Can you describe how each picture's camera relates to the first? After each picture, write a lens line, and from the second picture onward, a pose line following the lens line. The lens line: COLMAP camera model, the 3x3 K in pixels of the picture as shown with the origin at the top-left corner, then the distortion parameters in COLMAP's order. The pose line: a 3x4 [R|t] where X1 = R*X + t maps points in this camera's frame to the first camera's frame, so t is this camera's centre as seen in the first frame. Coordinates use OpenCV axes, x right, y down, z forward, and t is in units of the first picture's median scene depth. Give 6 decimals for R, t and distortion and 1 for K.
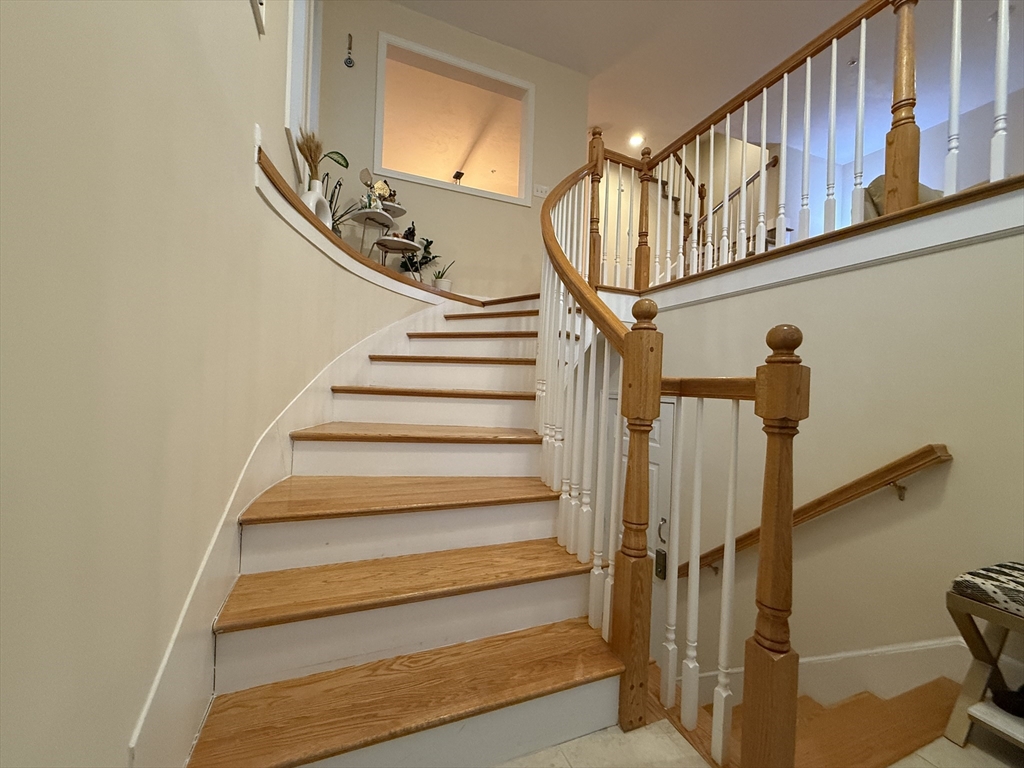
lens RADIAL K [[407.3, 0, 506.8], [0, 407.3, 383.7], [0, 0, 1]] dist [-0.000529, -0.000373]
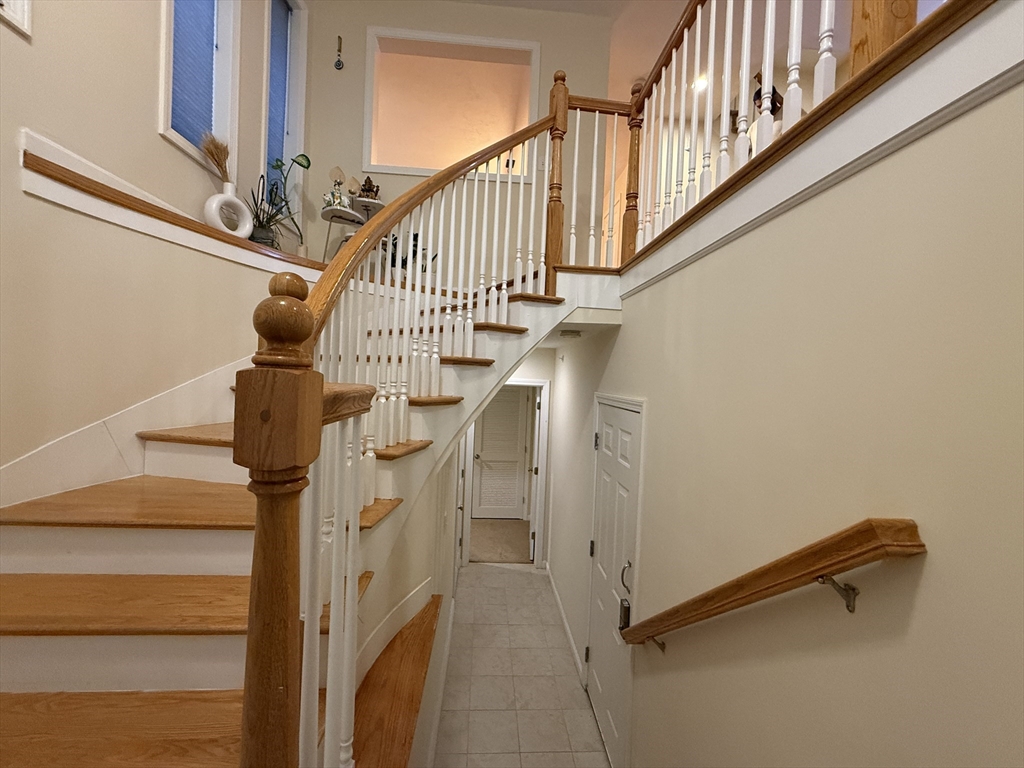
lens RADIAL K [[407.3, 0, 513.1], [0, 407.3, 384.1], [0, 0, 1]] dist [-0.000529, -0.000373]
pose [[0.950106, 0.010247, -0.311760, 0.394580], [-0.007546, 0.999923, 0.009866, -0.010656], [0.311837, -0.007021, 0.950110, 0.192277]]
